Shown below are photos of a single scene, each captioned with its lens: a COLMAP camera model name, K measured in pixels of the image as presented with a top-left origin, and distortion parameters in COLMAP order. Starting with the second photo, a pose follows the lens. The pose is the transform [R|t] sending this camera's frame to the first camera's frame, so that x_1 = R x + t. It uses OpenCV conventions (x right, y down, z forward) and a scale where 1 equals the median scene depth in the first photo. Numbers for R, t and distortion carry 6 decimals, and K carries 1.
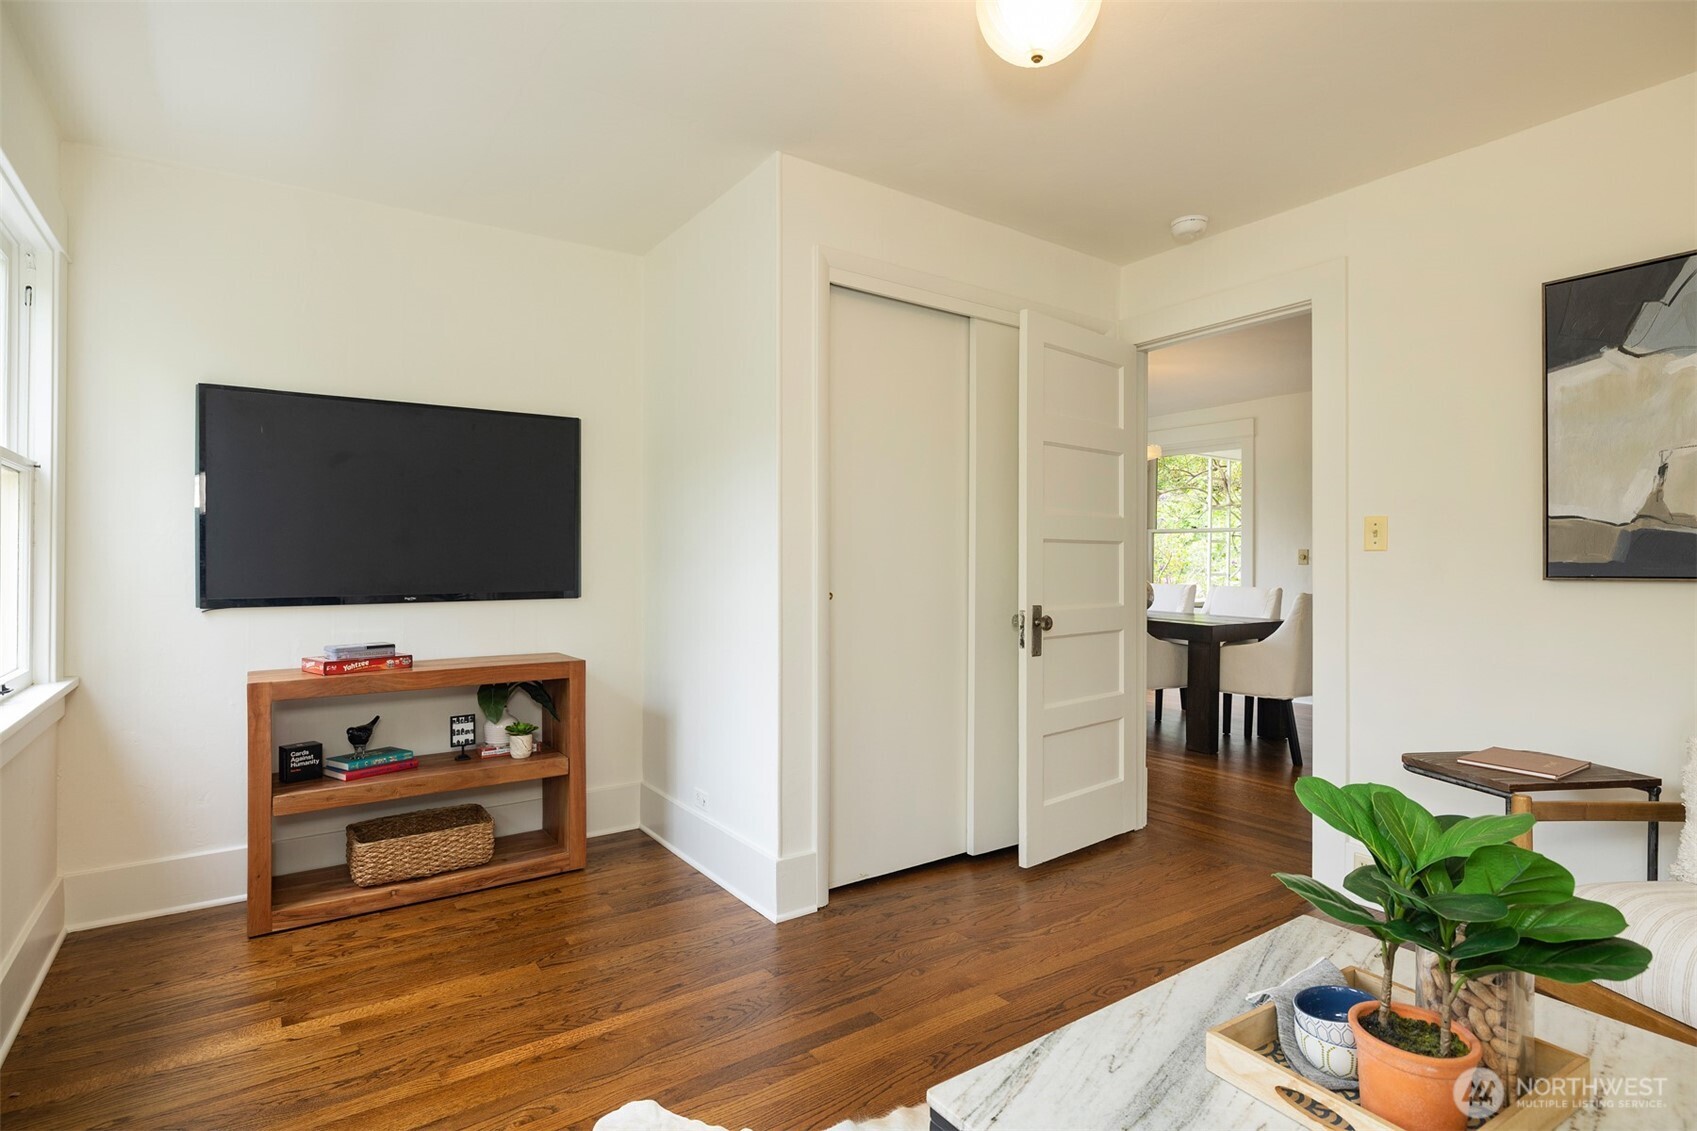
lens RADIAL K [[869.6, 0, 848.5], [0, 869.6, 565.5], [0, 0, 1]] dist [0.002013, 0.001263]
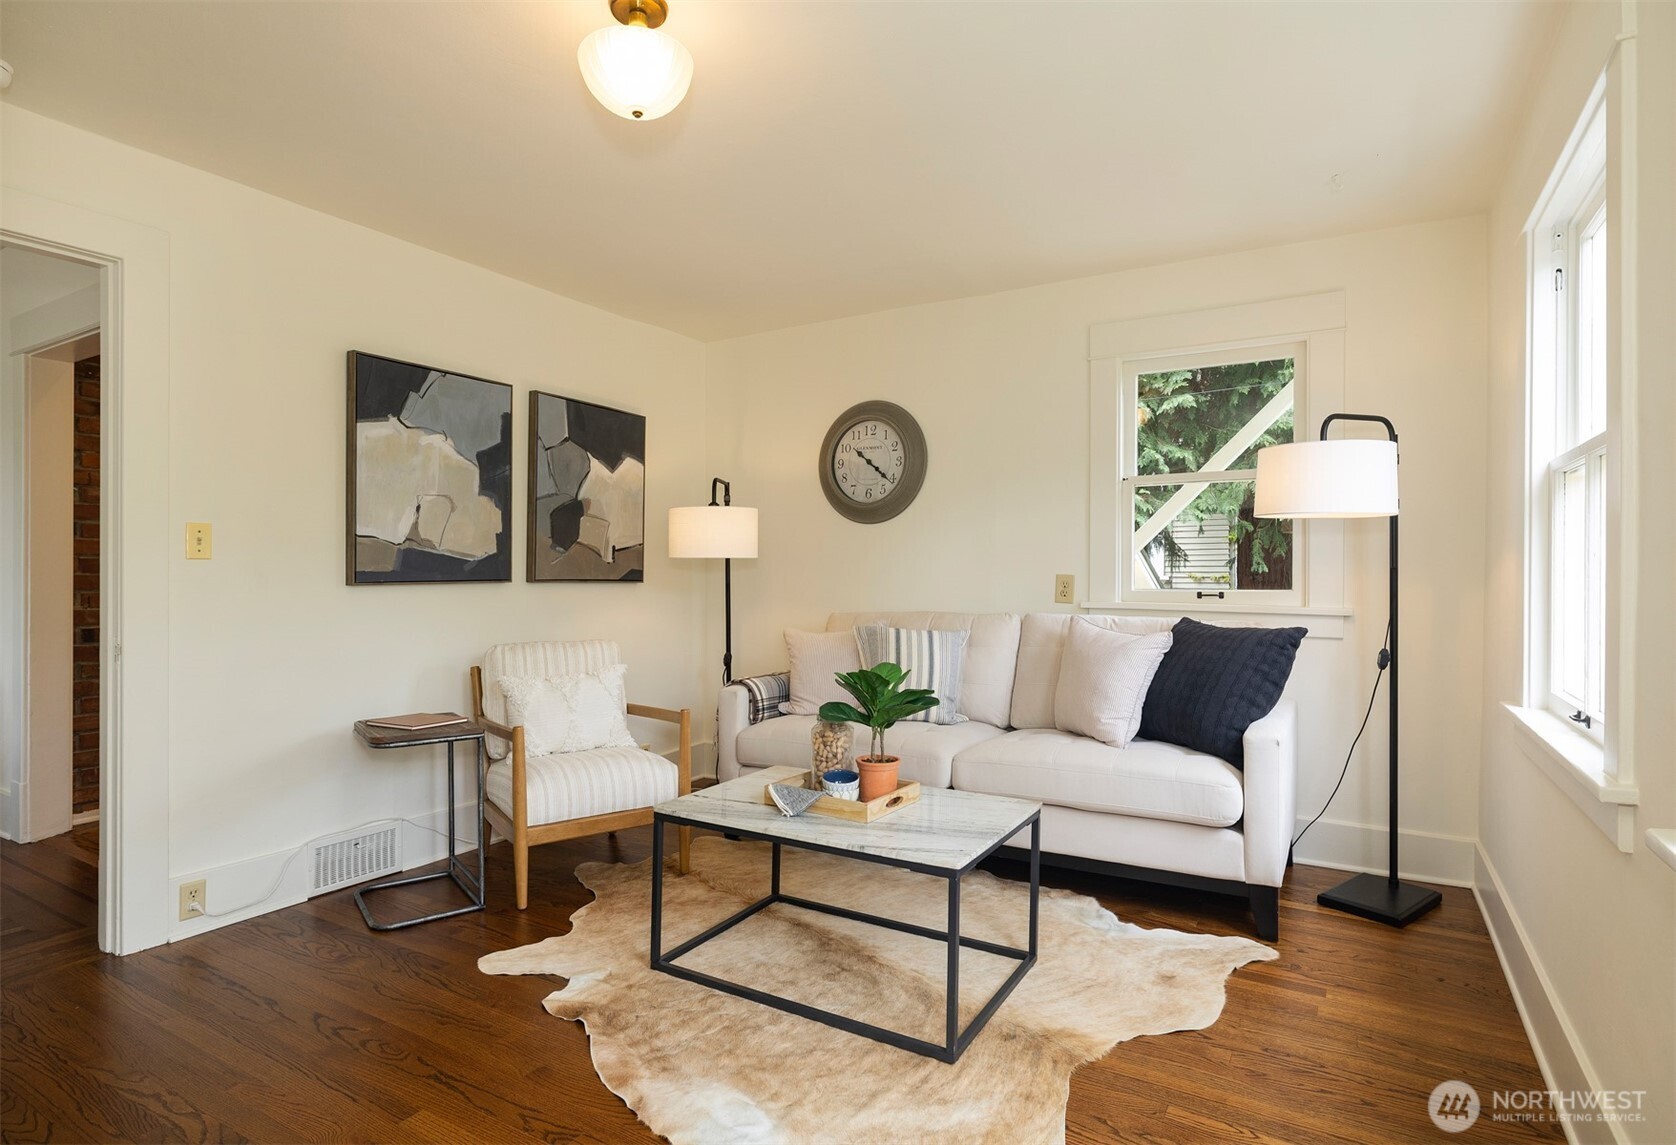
lens RADIAL K [[871.3, 0, 838.0], [0, 871.3, 572.5], [0, 0, 1]] dist [-0.000705, -0.000070]
pose [[-0.392367, -0.003876, 0.919801, -0.689230], [0.000420, 0.999990, 0.004393, -0.007654], [-0.919809, 0.002110, -0.392361, 0.913220]]
